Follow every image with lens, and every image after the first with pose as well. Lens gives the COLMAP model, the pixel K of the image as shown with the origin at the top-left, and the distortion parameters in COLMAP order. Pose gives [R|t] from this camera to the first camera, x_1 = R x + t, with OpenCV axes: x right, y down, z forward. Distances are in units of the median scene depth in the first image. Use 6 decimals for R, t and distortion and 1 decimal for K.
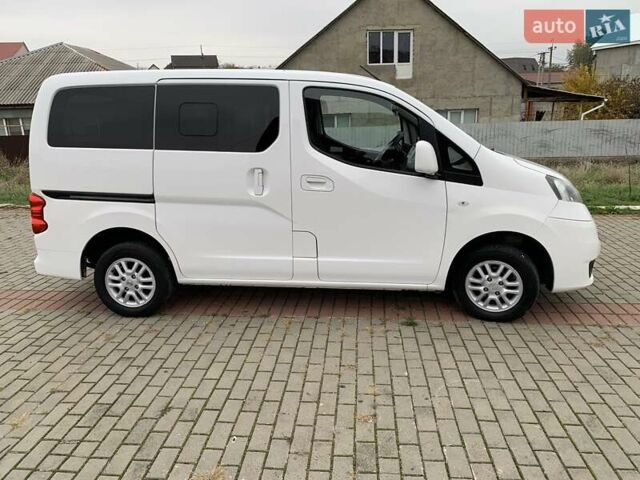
lens RADIAL K [[488.6, 0, 320.0], [0, 488.6, 240.0], [0, 0, 1]] dist [0.002815, 0.001767]
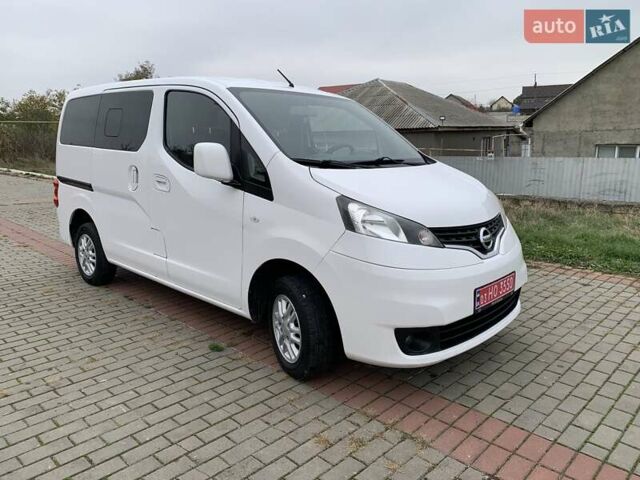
lens RADIAL K [[488.6, 0, 320.0], [0, 488.6, 240.0], [0, 0, 1]] dist [0.002815, 0.001767]
pose [[0.781125, 0.143502, -0.607660, 0.852911], [-0.179885, 0.983687, 0.001066, -0.058497], [0.597901, 0.108476, 0.794196, 0.383376]]
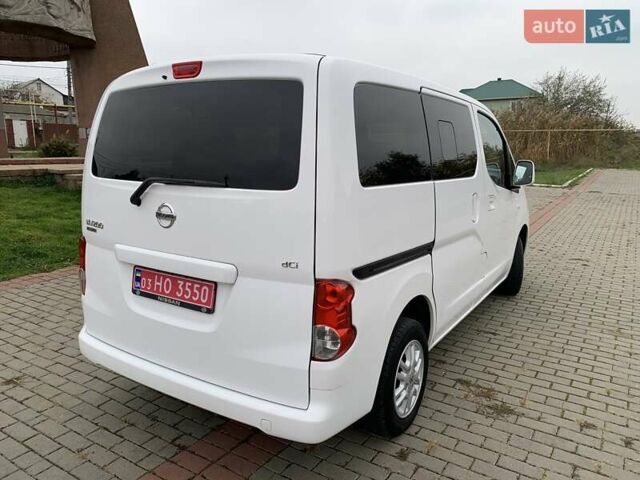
lens RADIAL K [[488.6, 0, 320.0], [0, 488.6, 240.0], [0, 0, 1]] dist [0.002815, 0.001767]
pose [[0.470983, -0.155989, 0.868241, -1.051135], [0.217802, 0.974333, 0.056902, -0.171492], [-0.854832, 0.162305, 0.492869, 0.776812]]
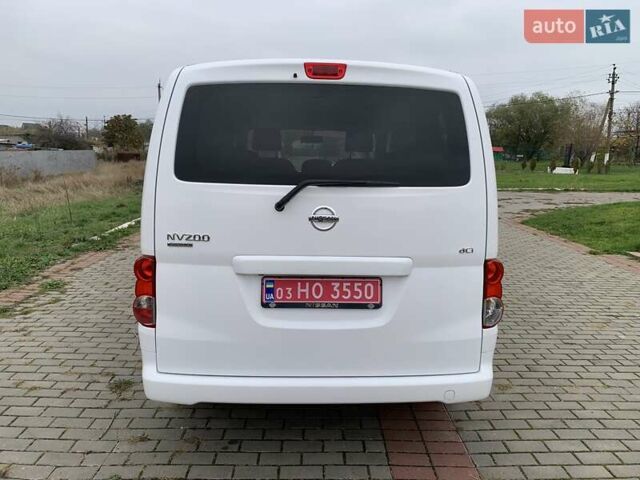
lens RADIAL K [[481.0, 0, 312.3], [0, 481.0, 242.8], [0, 0, 1]] dist [0.071533, -0.002379]
pose [[-0.101454, -0.170003, 0.980207, -1.189692], [0.243491, 0.951080, 0.190153, -0.294599], [-0.964582, 0.257964, -0.055097, 1.284902]]
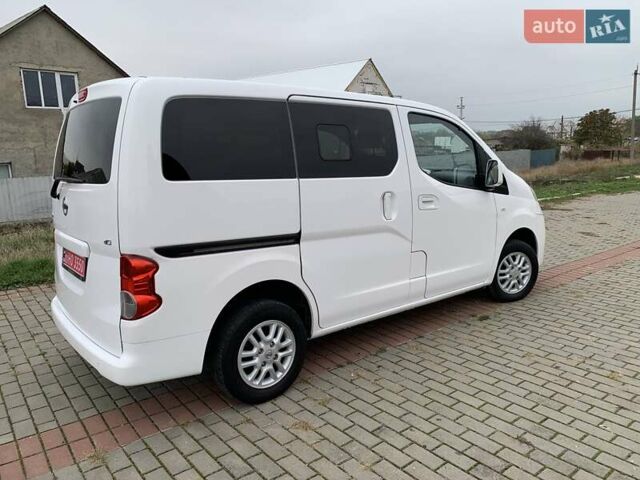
lens RADIAL K [[490.6, 0, 323.7], [0, 490.6, 238.5], [0, 0, 1]] dist [0.013038, -0.007682]
pose [[0.722418, -0.122212, 0.680571, -0.860513], [0.193403, 0.980685, -0.029191, -0.051399], [-0.663858, 0.152713, 0.732101, 0.374708]]
